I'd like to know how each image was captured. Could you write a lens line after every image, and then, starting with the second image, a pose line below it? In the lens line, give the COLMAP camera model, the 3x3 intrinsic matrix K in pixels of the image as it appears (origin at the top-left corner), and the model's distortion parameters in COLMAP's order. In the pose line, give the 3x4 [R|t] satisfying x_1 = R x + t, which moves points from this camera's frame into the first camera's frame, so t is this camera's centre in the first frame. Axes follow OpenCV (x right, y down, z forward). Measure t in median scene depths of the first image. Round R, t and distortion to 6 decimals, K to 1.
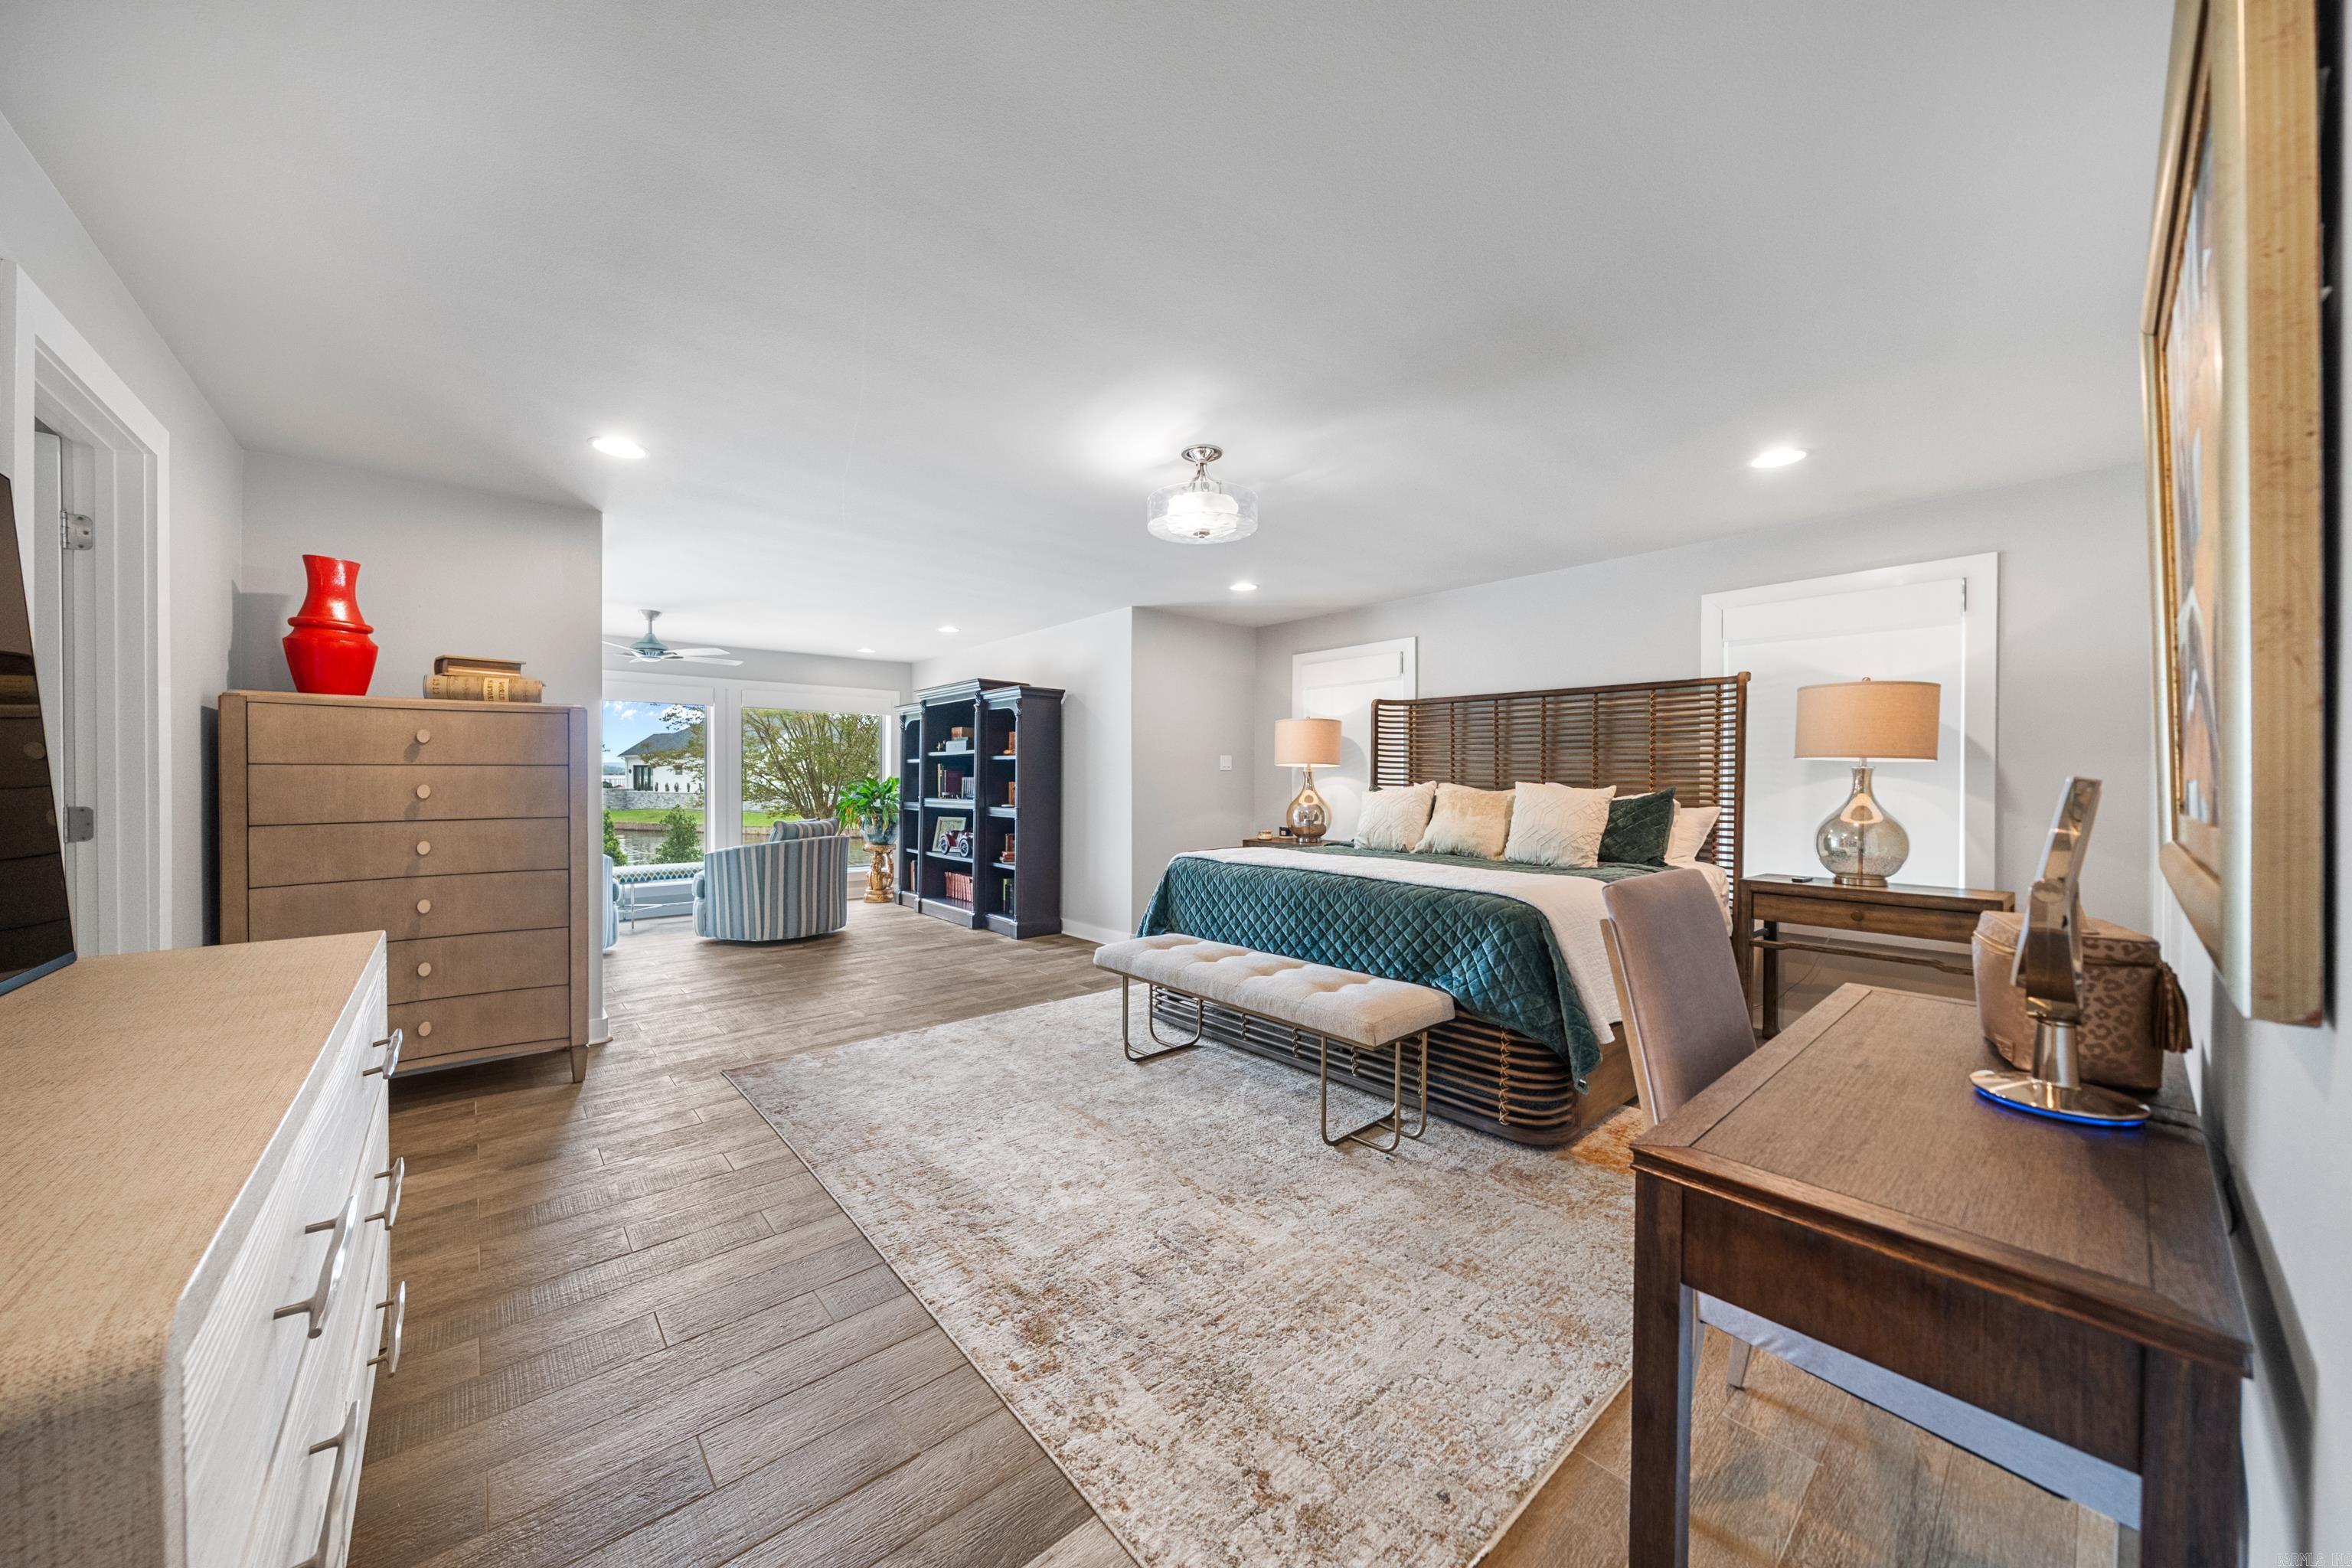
lens RADIAL K [[811.3, 0, 1175.7], [0, 811.3, 780.5], [0, 0, 1]] dist [-0.005670, 0.000614]
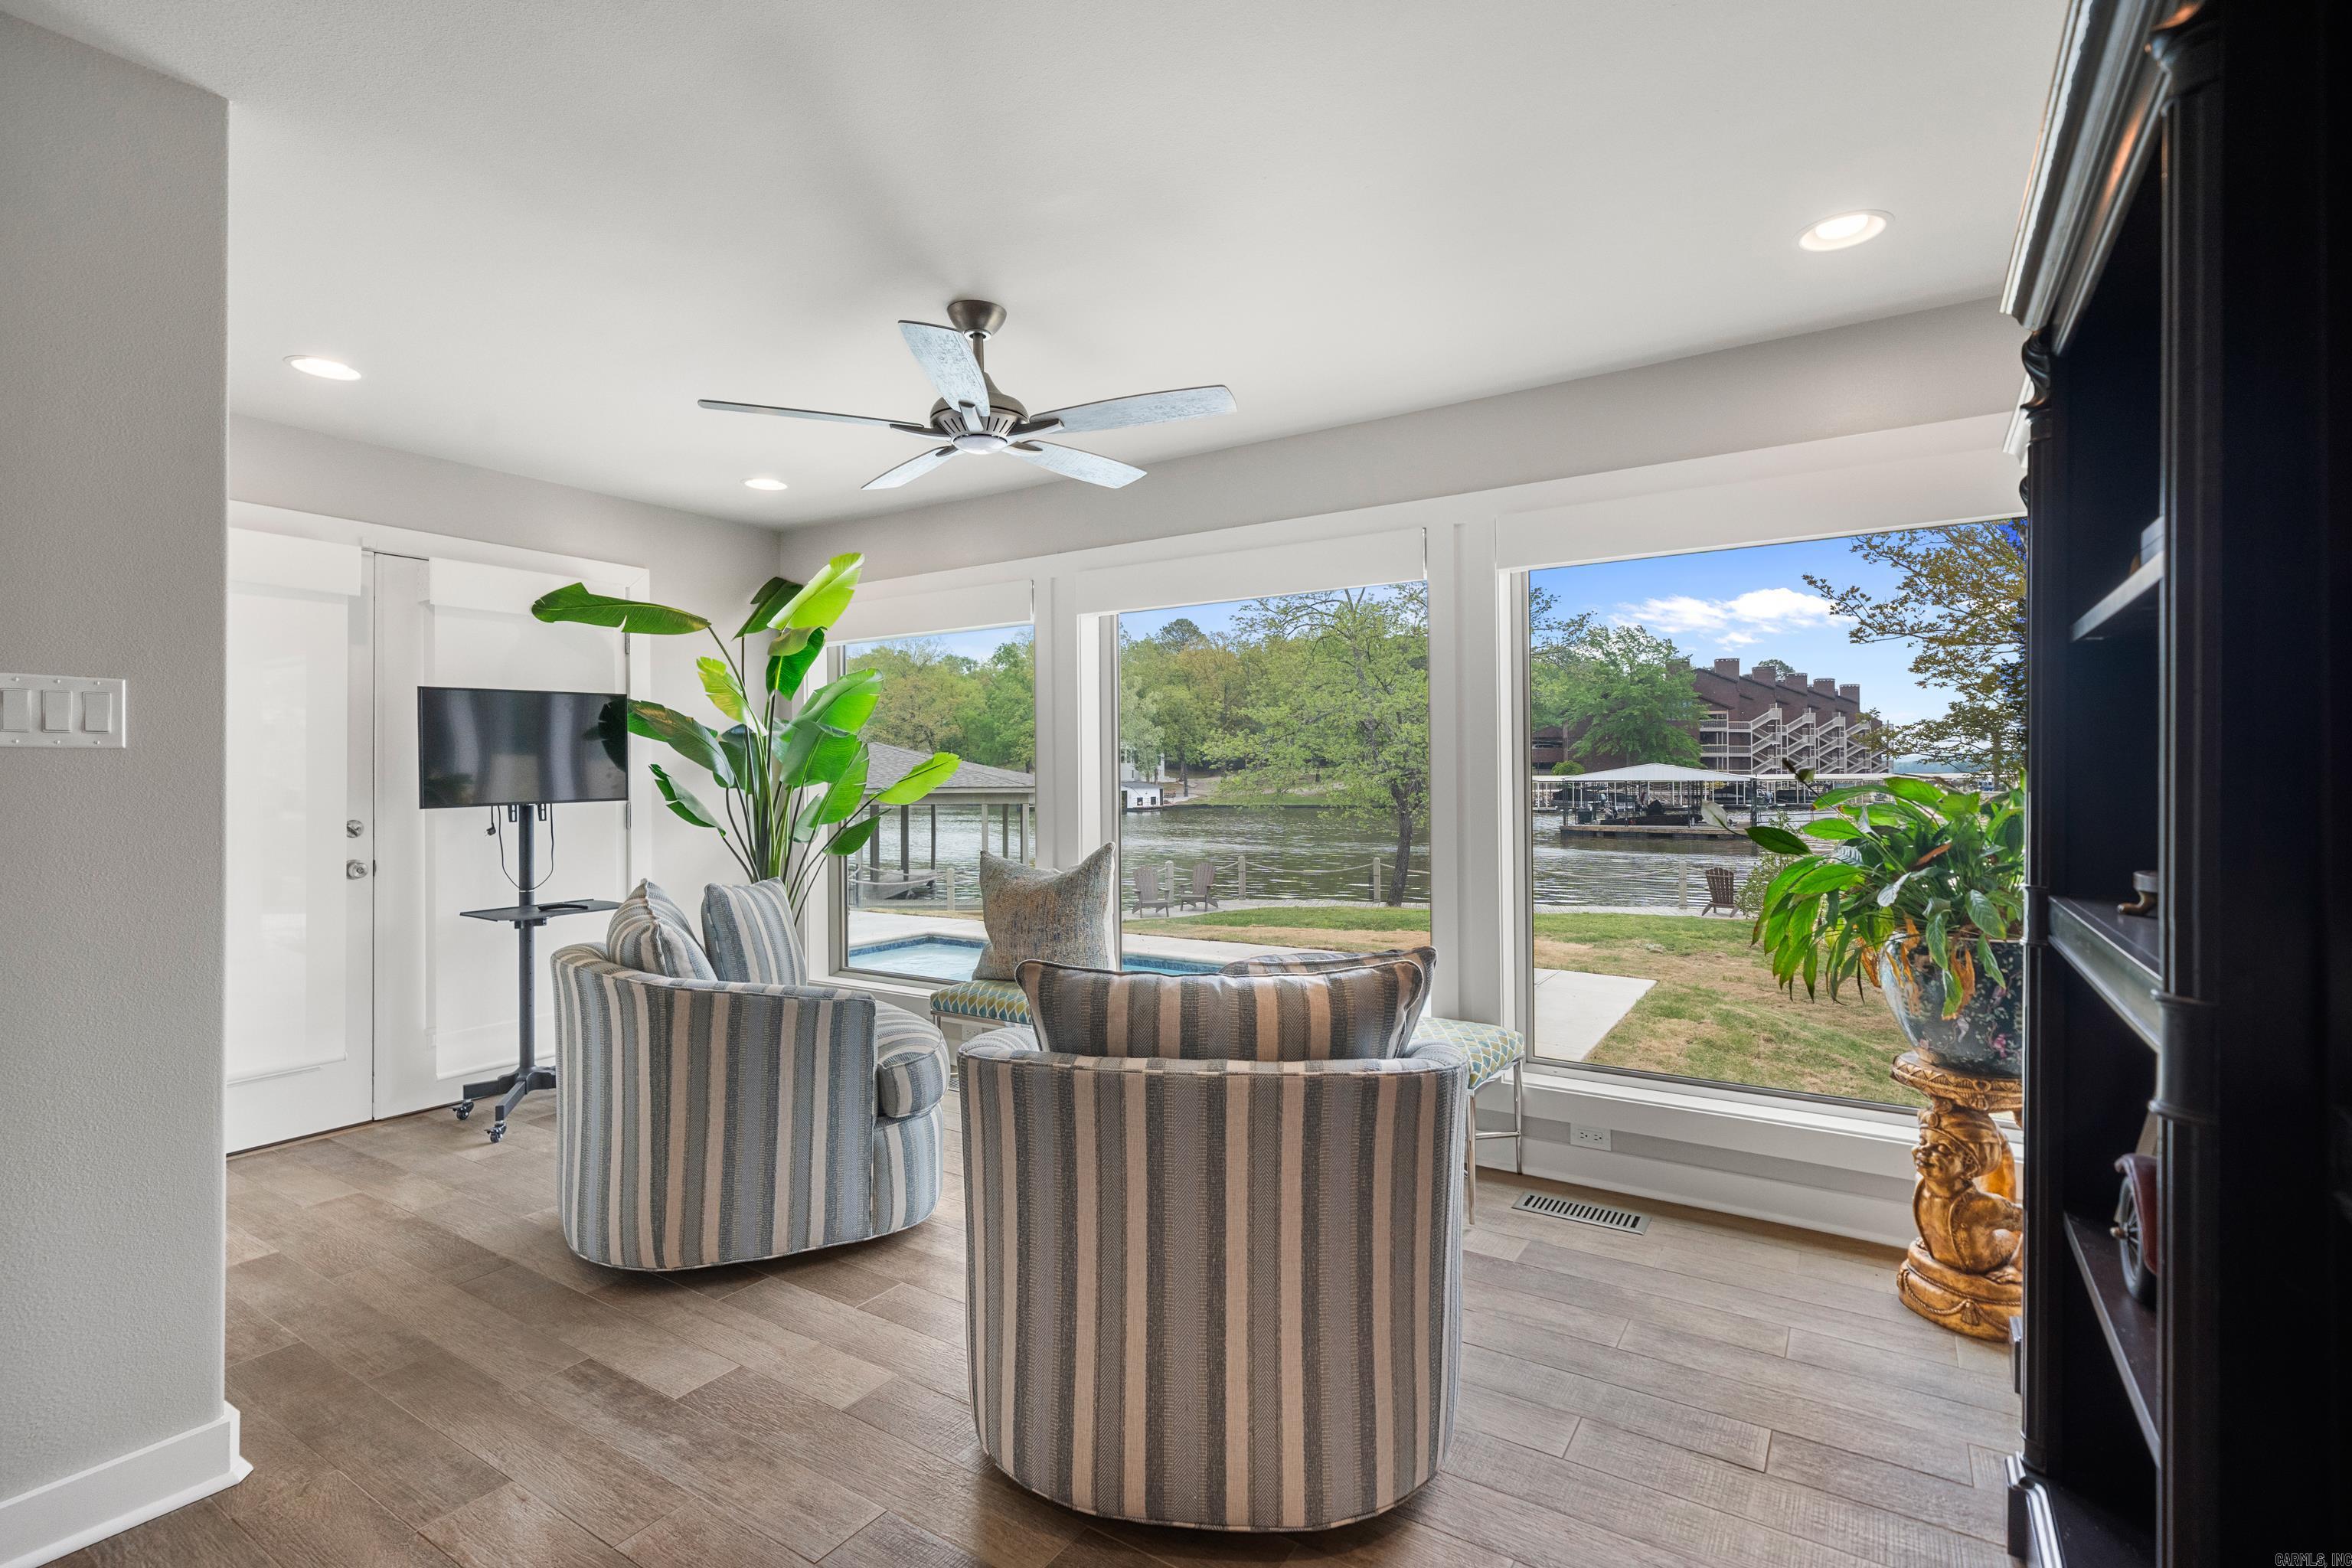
lens RADIAL K [[1104.6, 0, 1196.1], [0, 1104.6, 781.4], [0, 0, 1]] dist [-0.000786, 0.000604]
pose [[0.288543, -0.000322, -0.957467, -0.129280], [0.003238, 0.999995, 0.000640, -0.002920], [0.957461, -0.003285, 0.288543, 0.756767]]
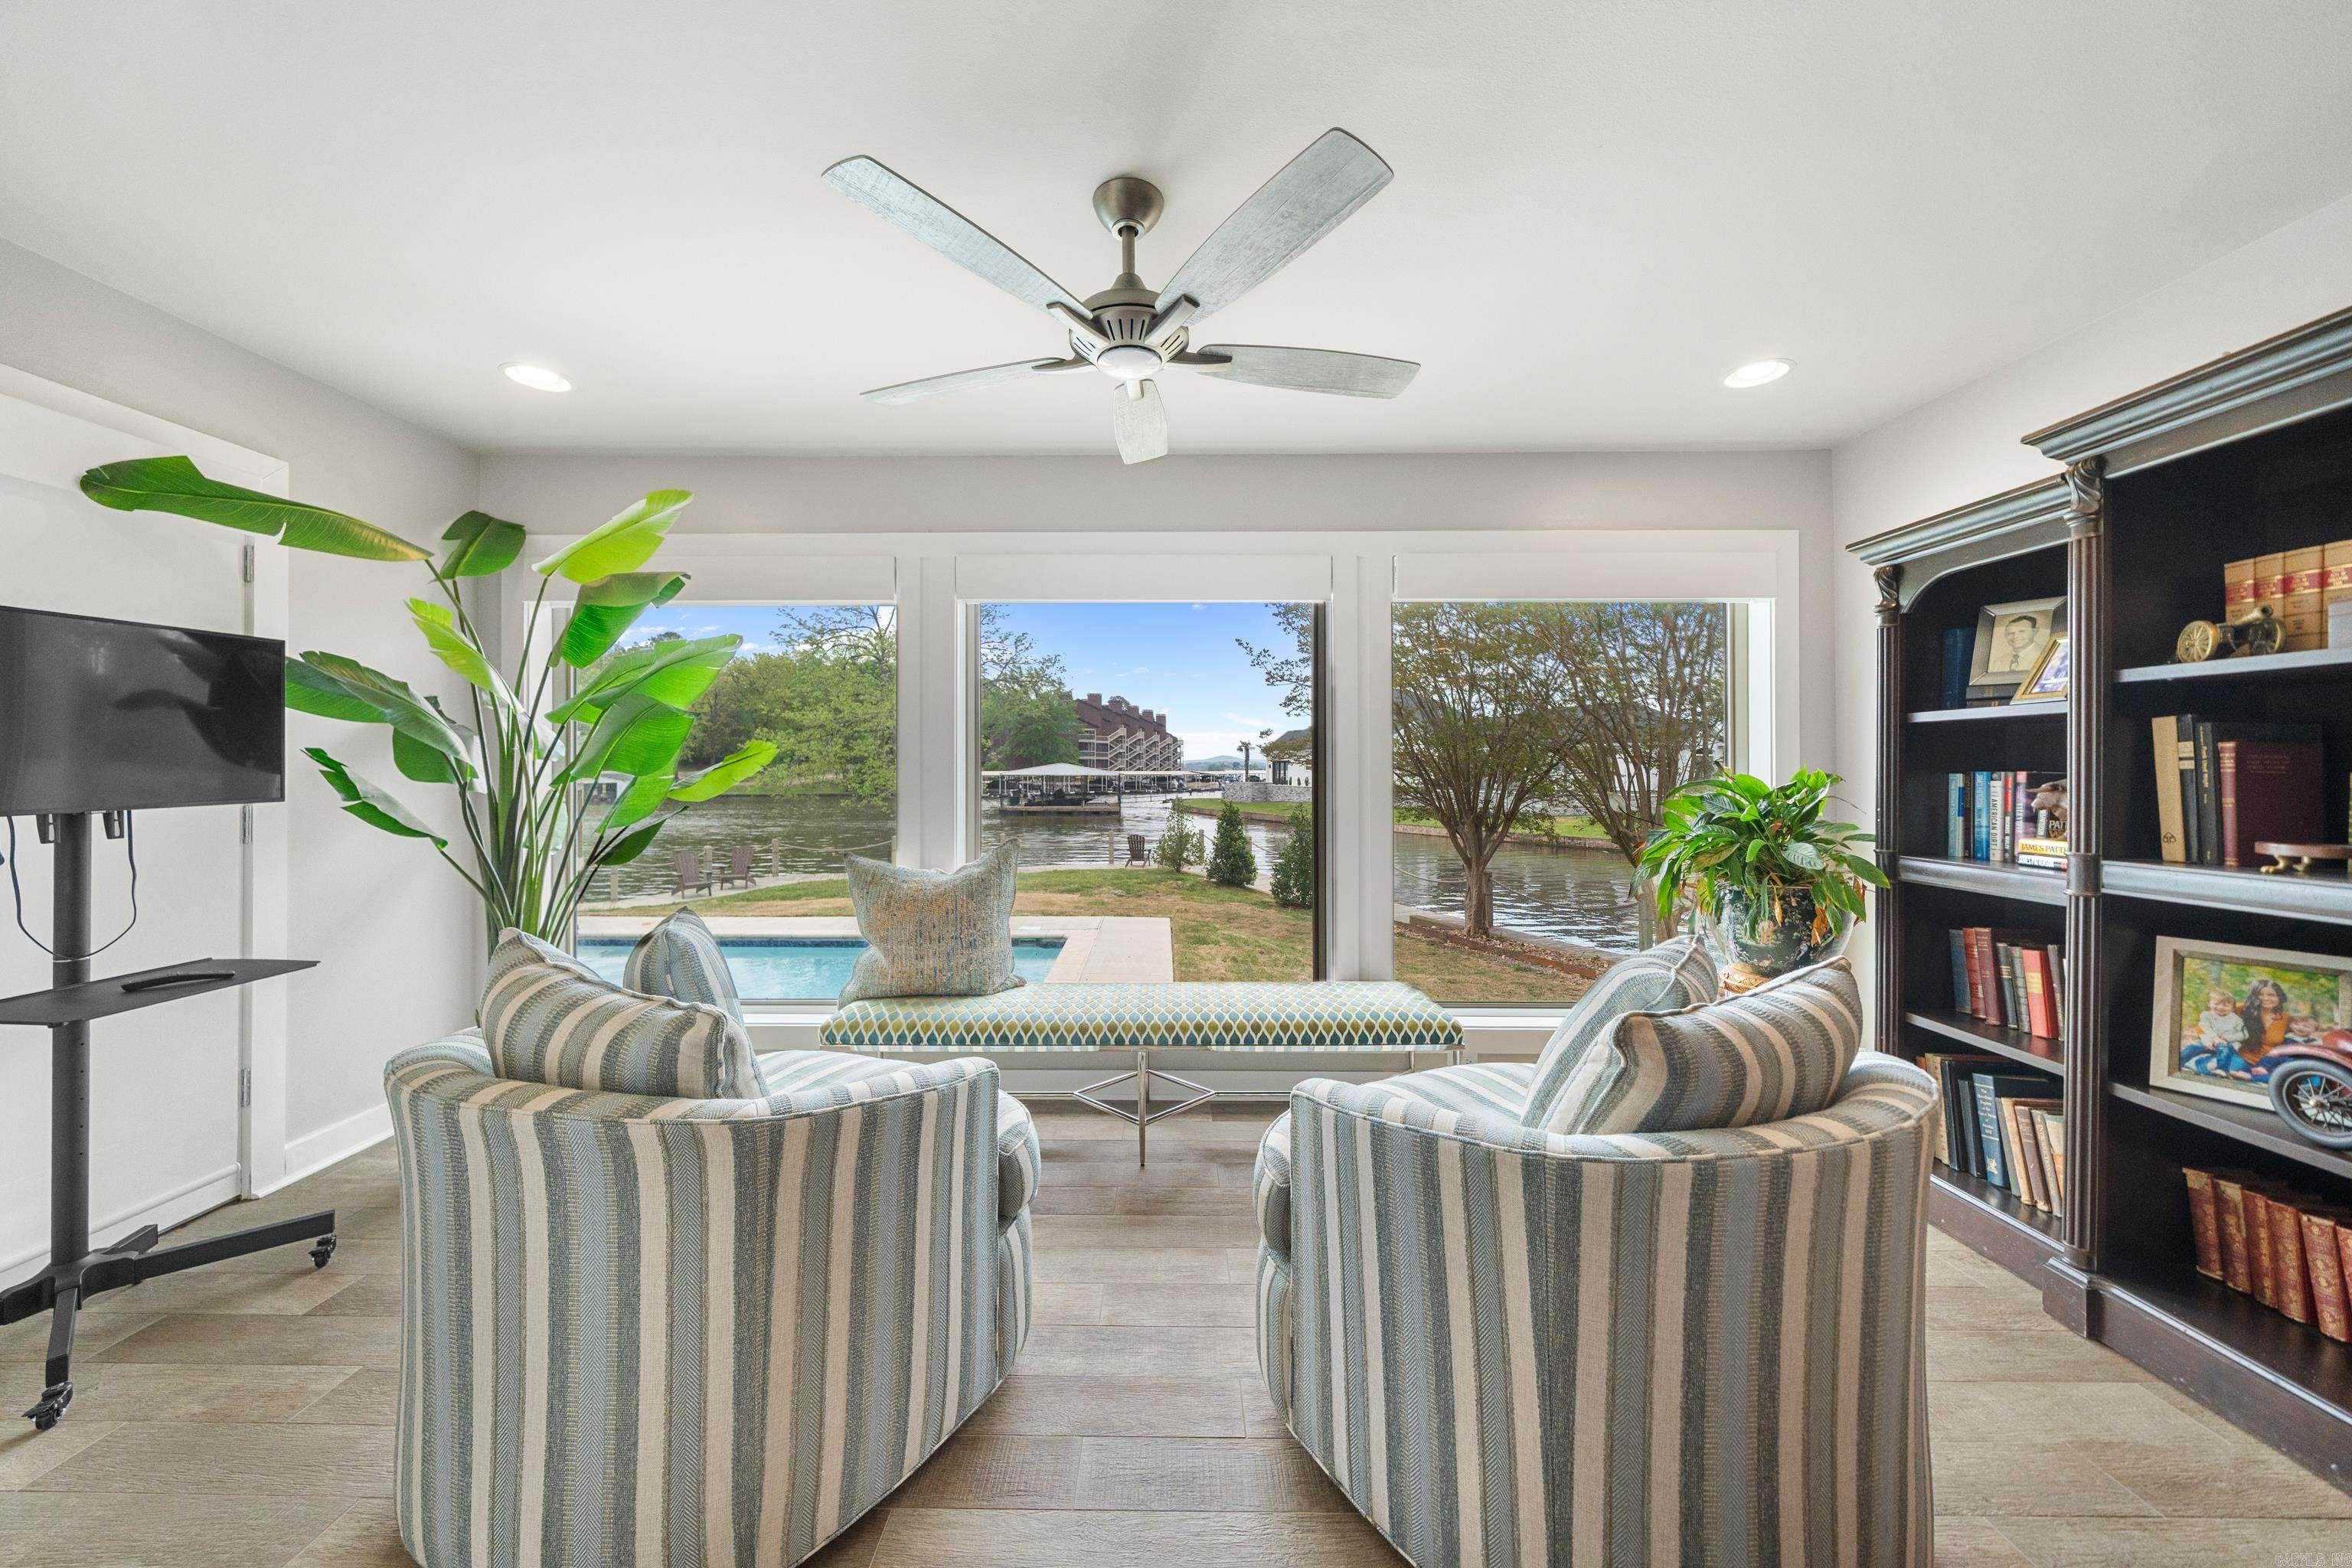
lens RADIAL K [[811.3, 0, 1174.9], [0, 811.3, 774.6], [0, 0, 1]] dist [-0.005670, 0.000614]
pose [[0.751715, 0.001235, -0.659487, -0.355646], [-0.001233, 0.999999, 0.000467, -0.003349], [0.659487, 0.000462, 0.751716, 0.631873]]
